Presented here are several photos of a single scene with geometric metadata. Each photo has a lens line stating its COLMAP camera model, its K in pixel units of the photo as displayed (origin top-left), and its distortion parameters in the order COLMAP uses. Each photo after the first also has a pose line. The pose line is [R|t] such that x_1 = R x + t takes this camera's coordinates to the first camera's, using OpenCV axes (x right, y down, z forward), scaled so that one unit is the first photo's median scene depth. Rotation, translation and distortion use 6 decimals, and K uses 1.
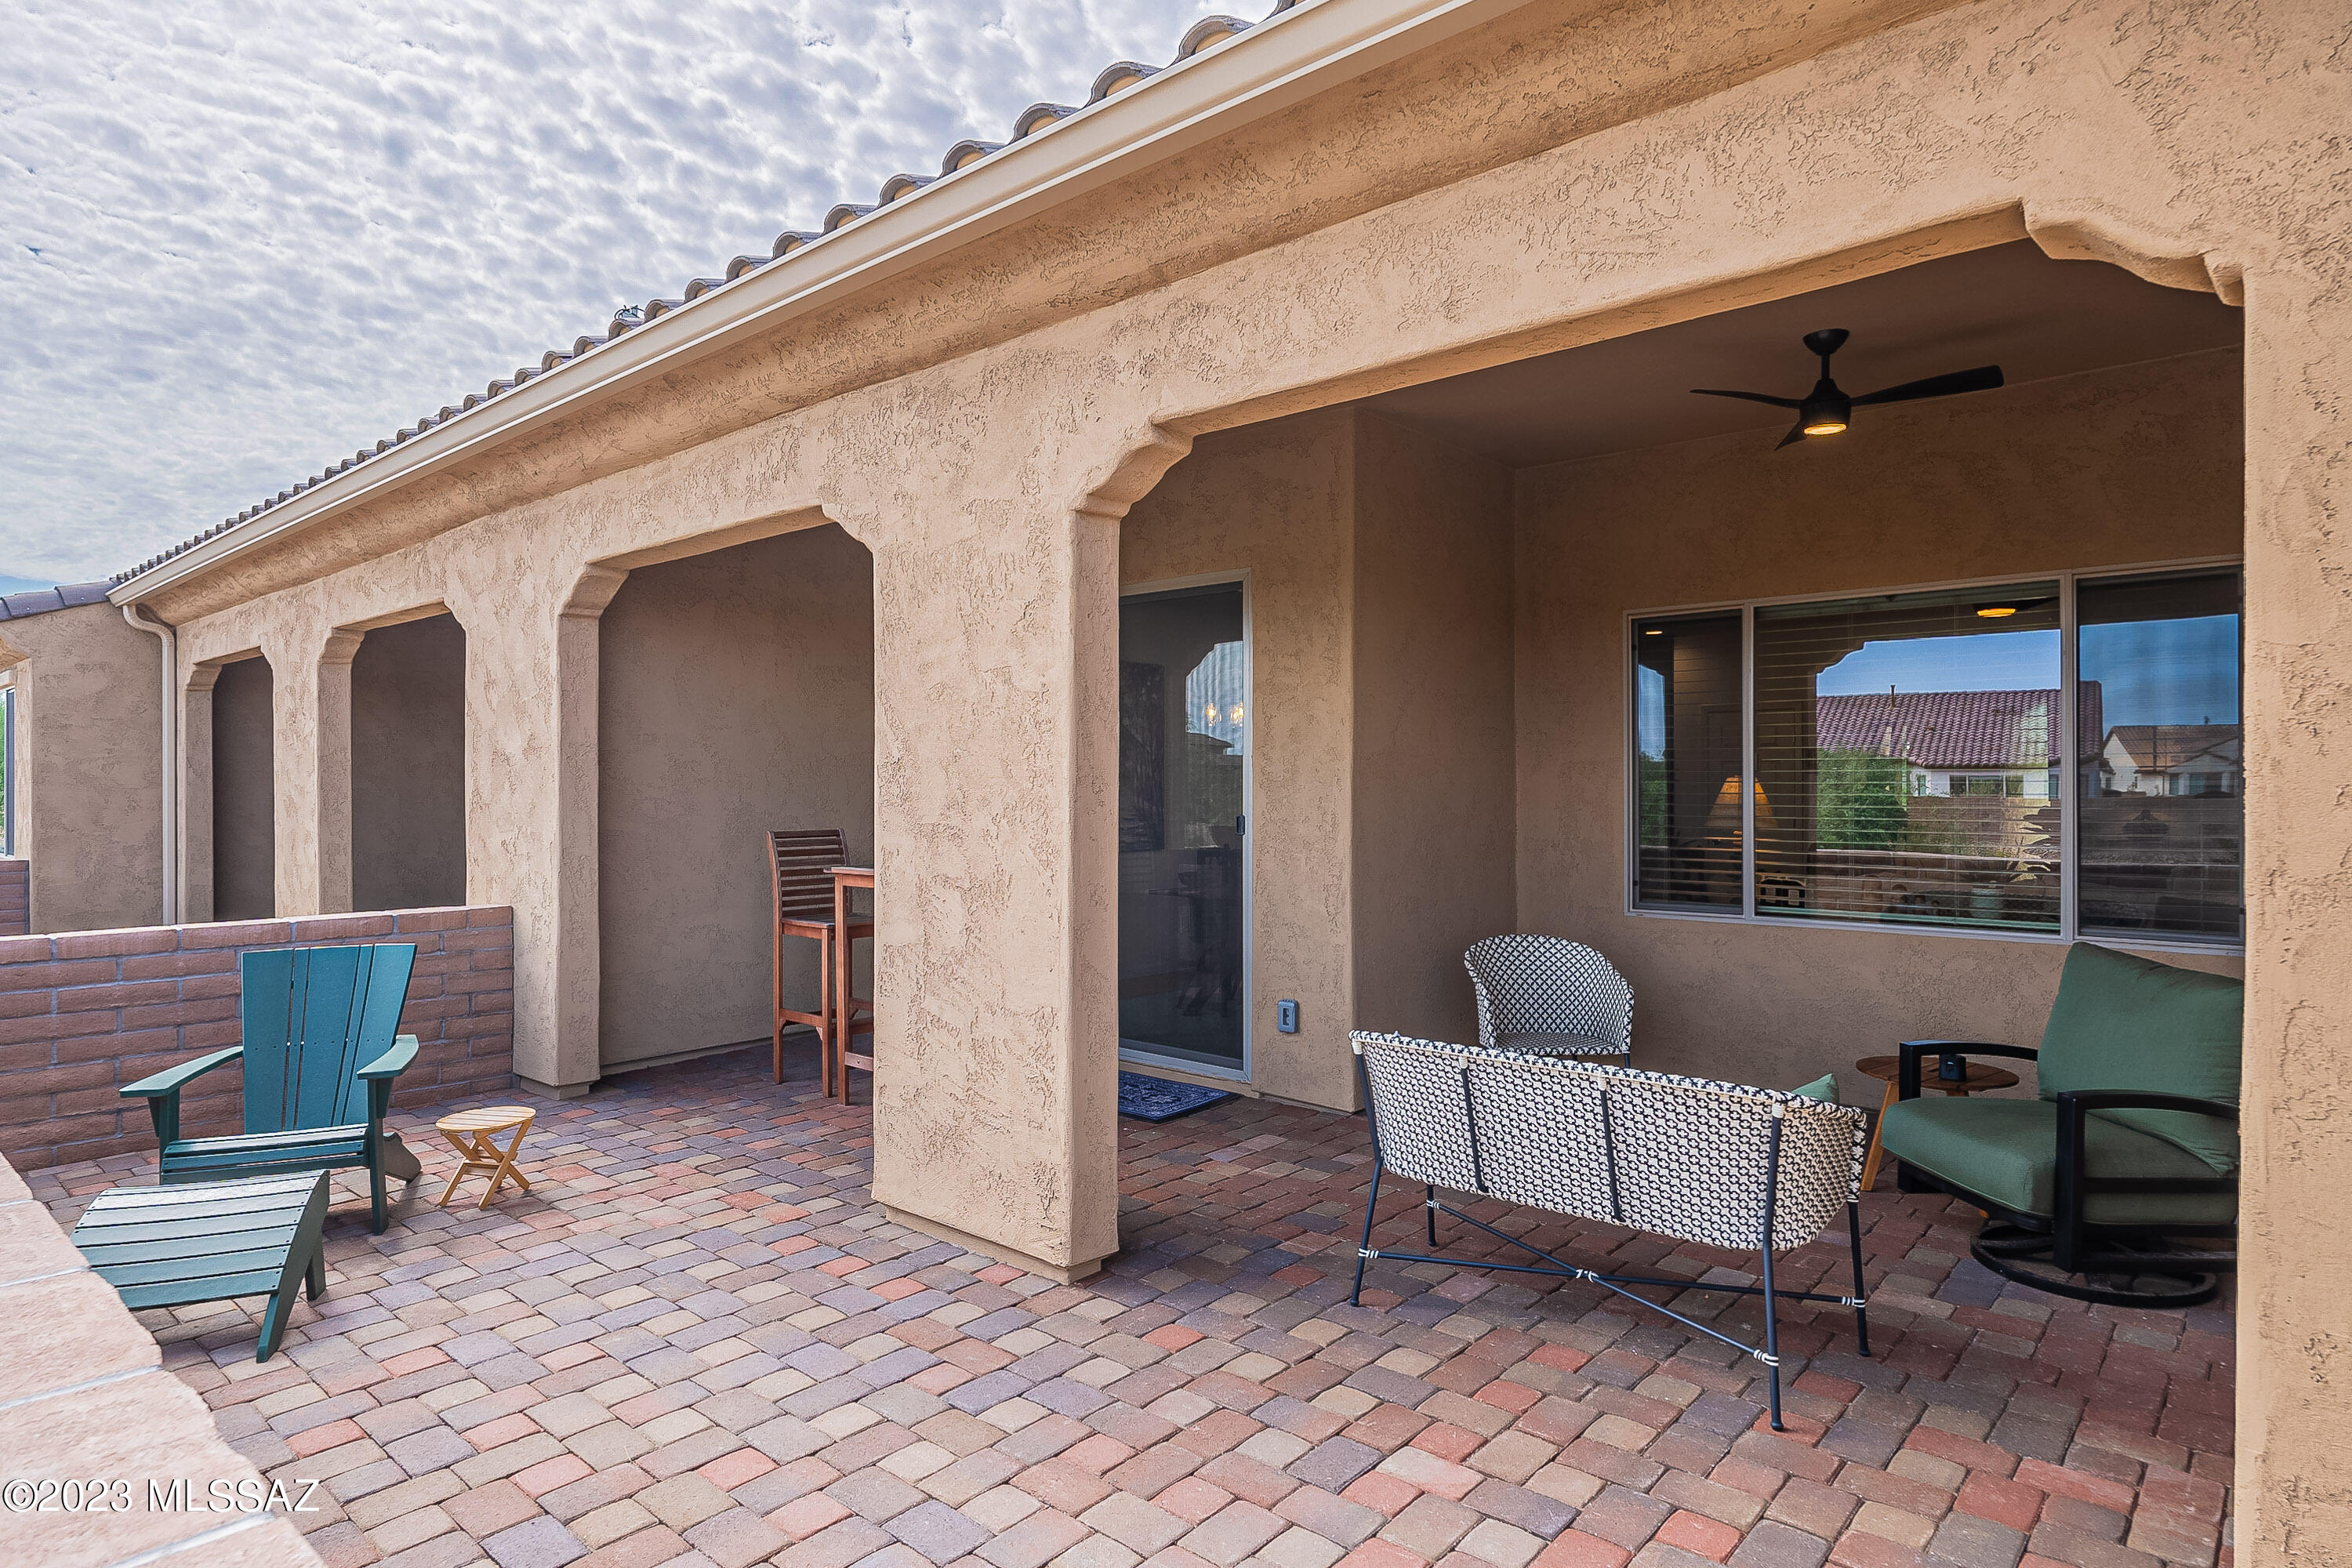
lens RADIAL K [[1312.1, 0, 1176.0], [0, 1312.1, 784.0], [0, 0, 1]] dist [-0.004436, -0.000738]
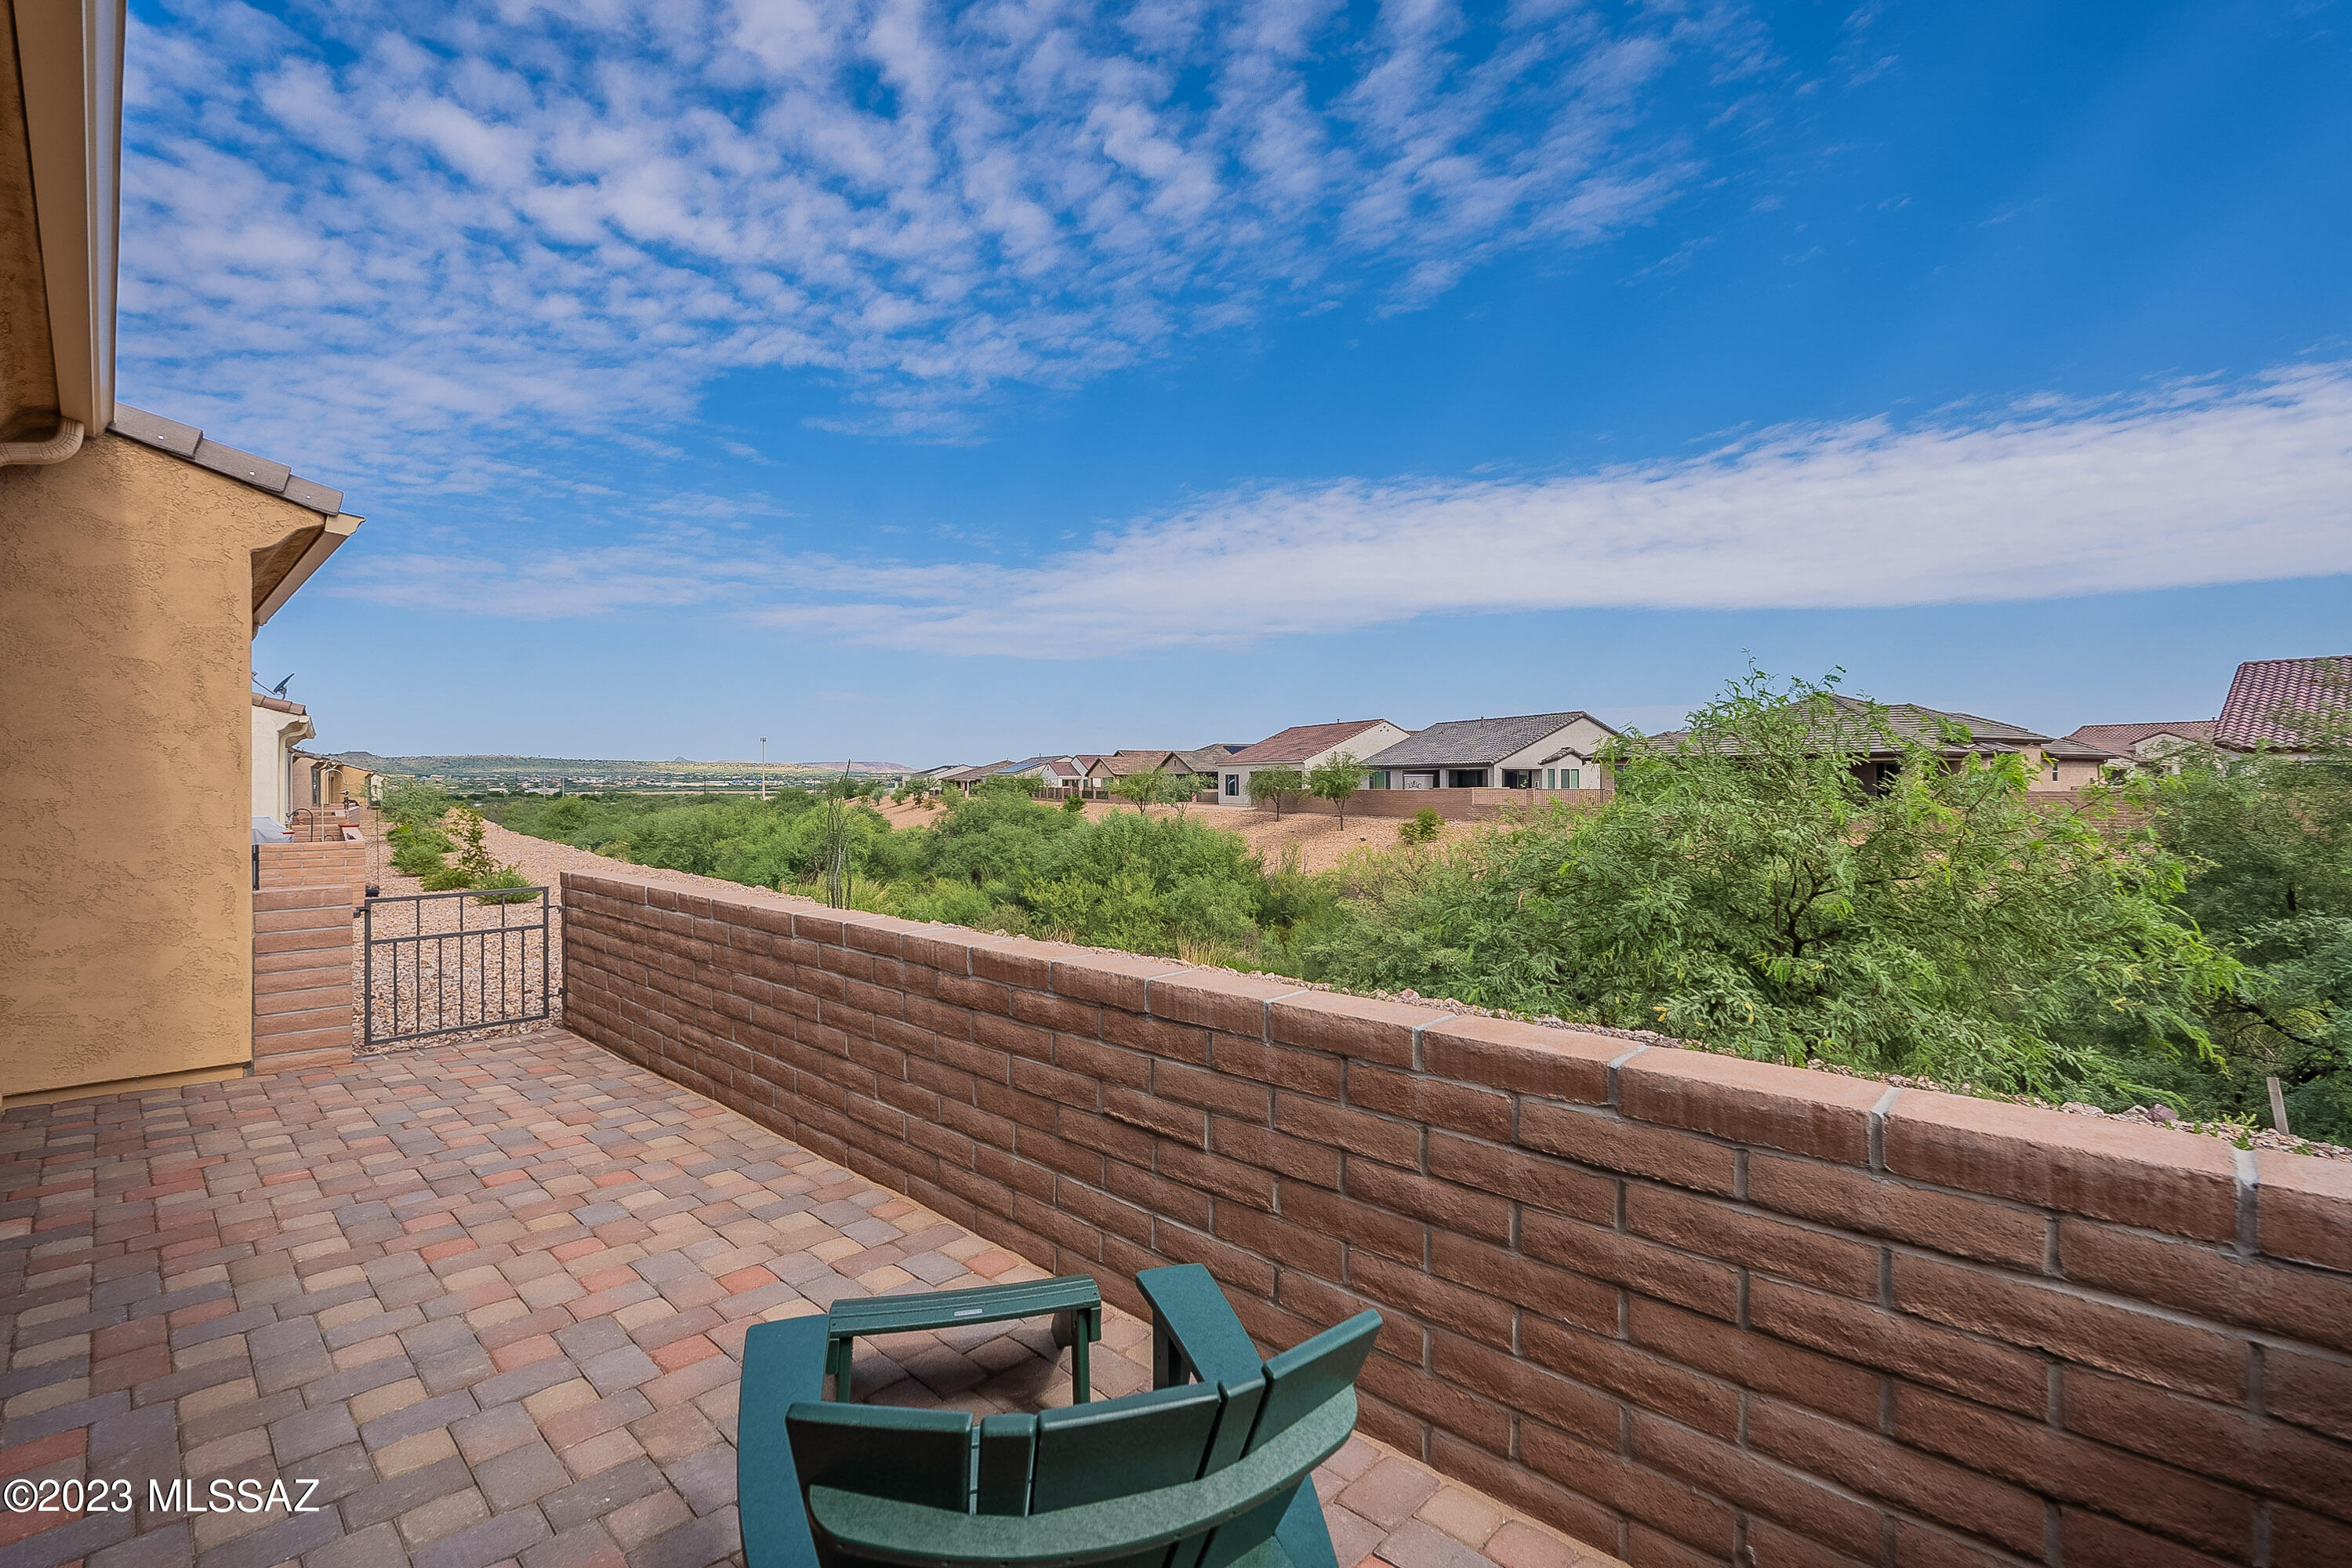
lens RADIAL K [[1028.1, 0, 1169.9], [0, 1028.1, 783.1], [0, 0, 1]] dist [-0.003083, 0.000359]
pose [[-0.999155, 0.005205, 0.040764, -0.800868], [0.005182, 0.999986, -0.000690, 0.018897], [-0.040767, -0.000478, -0.999169, 1.435516]]
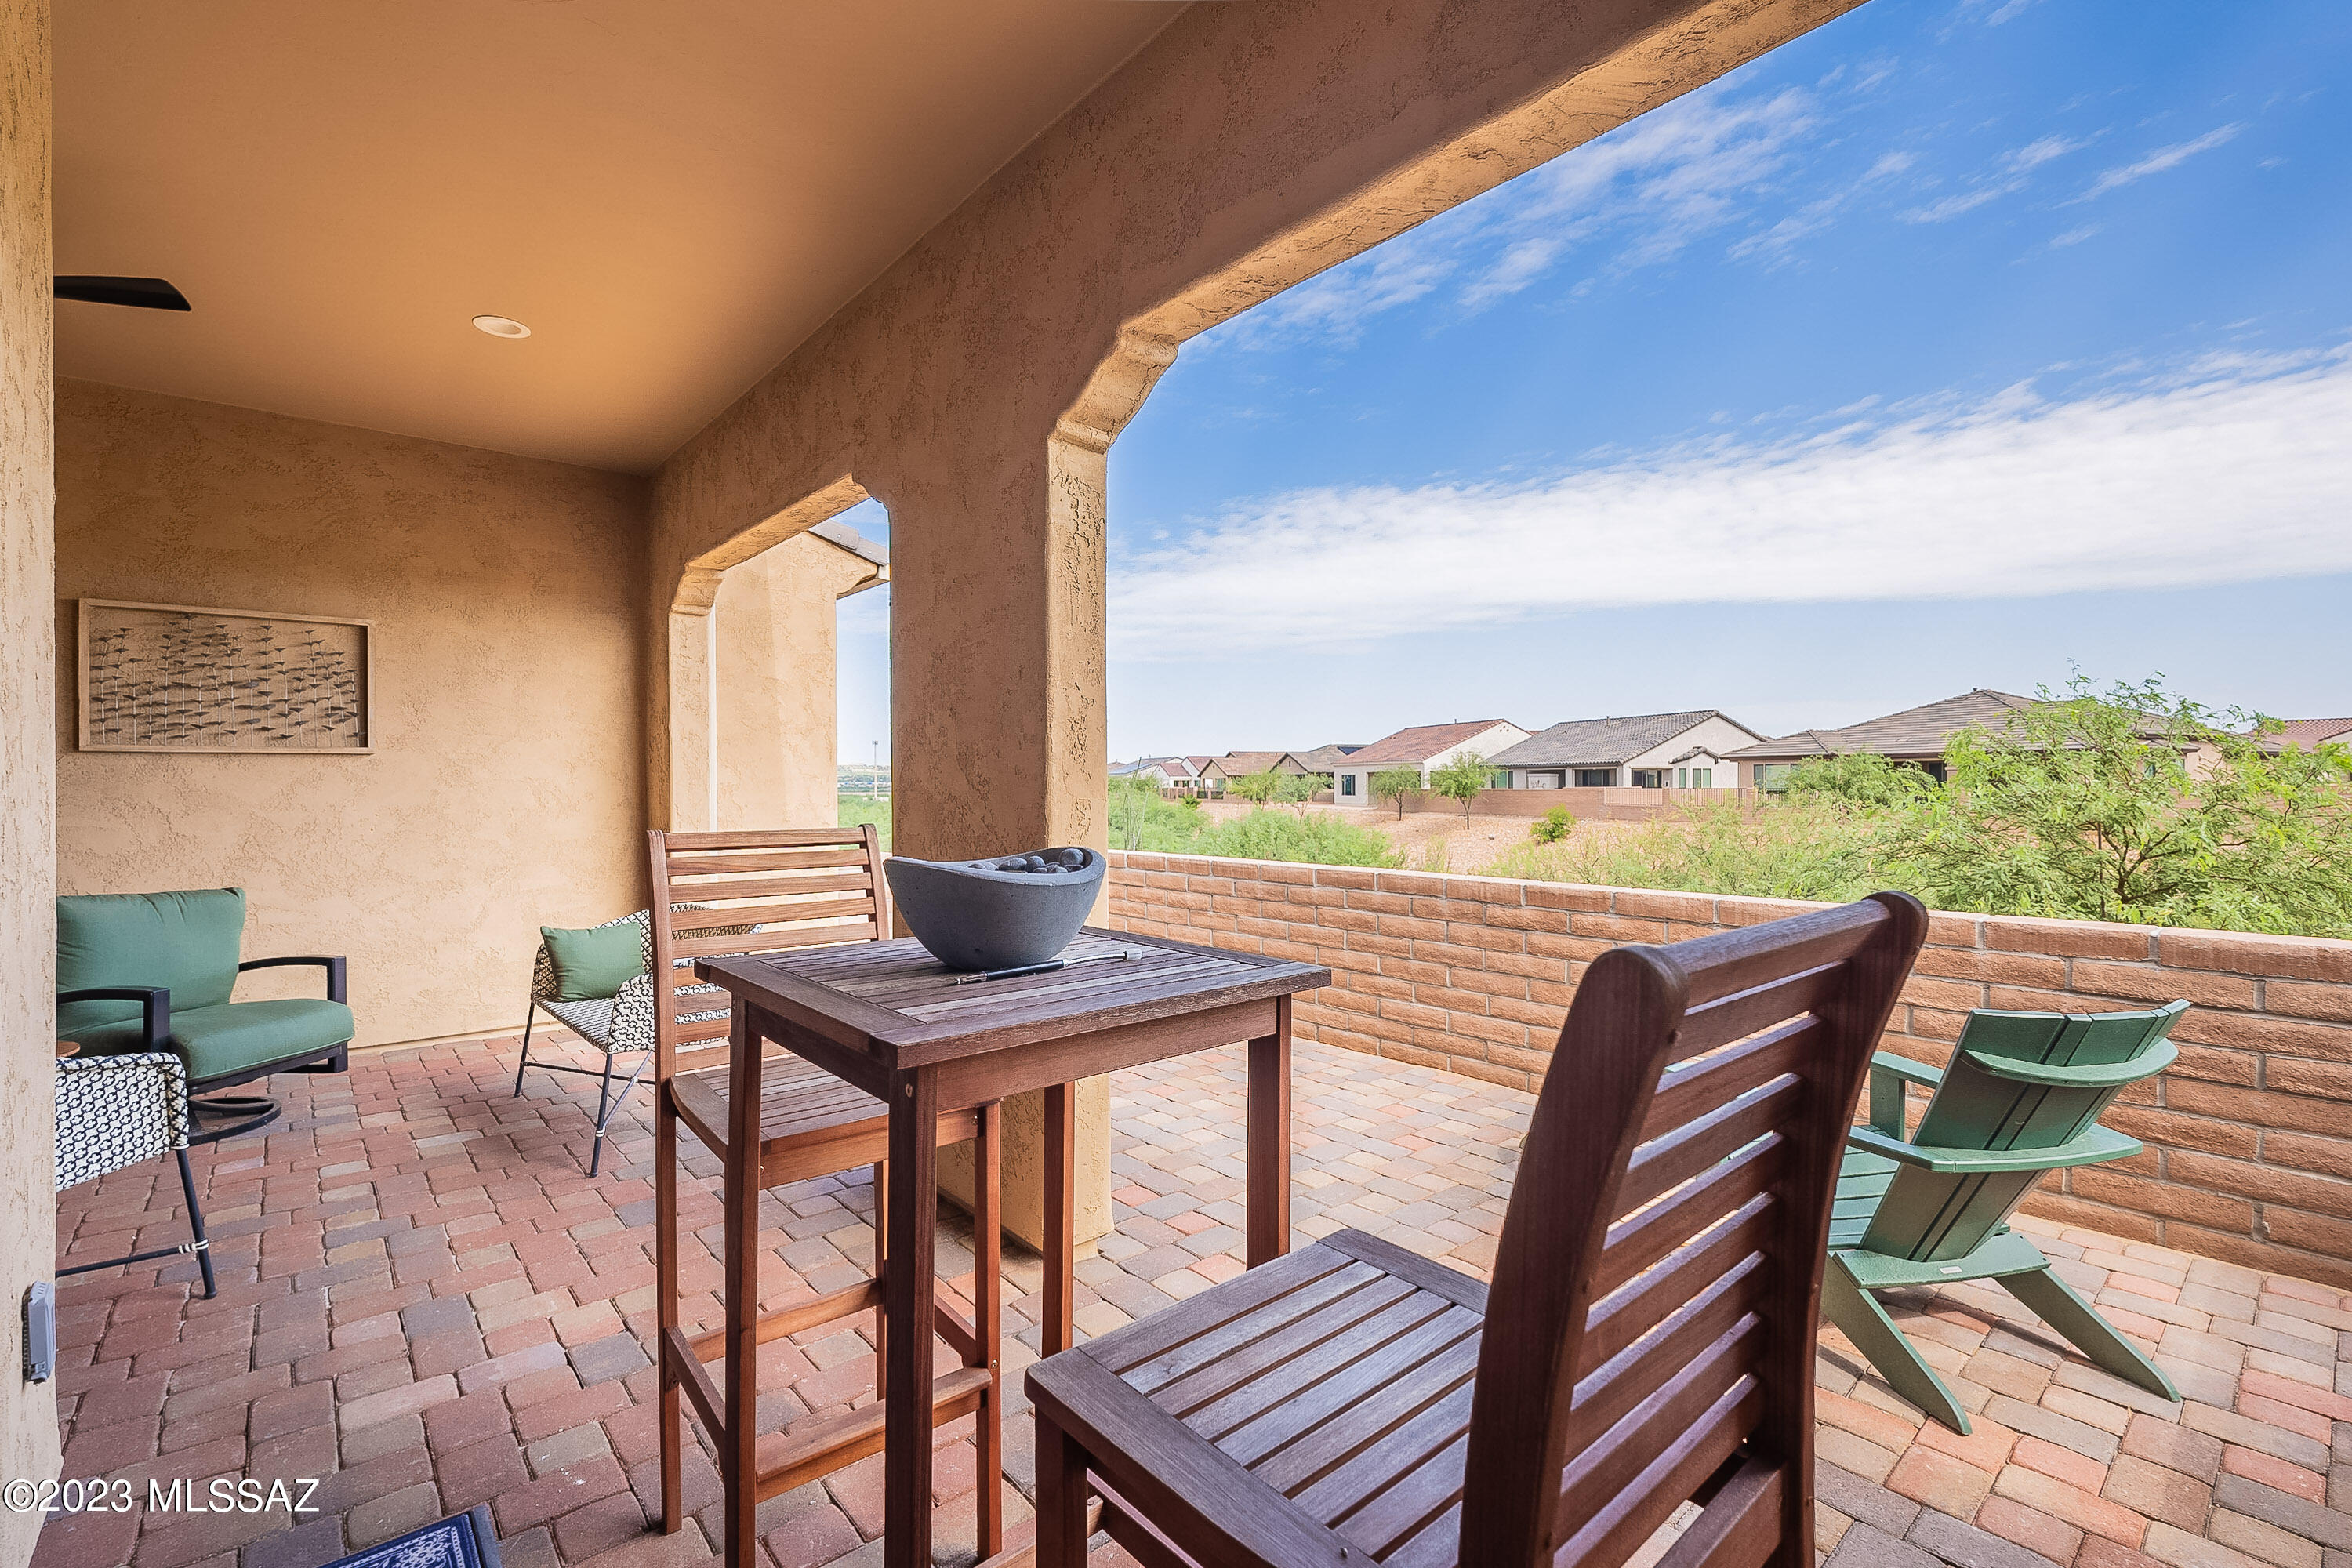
lens RADIAL K [[1024.7, 0, 1174.3], [0, 1024.7, 788.2], [0, 0, 1]] dist [-0.001472, -0.000141]
pose [[-0.991546, 0.005329, 0.129650, -0.385412], [0.005742, 0.999980, 0.002812, 0.035769], [-0.129632, 0.003532, -0.991556, 1.778190]]
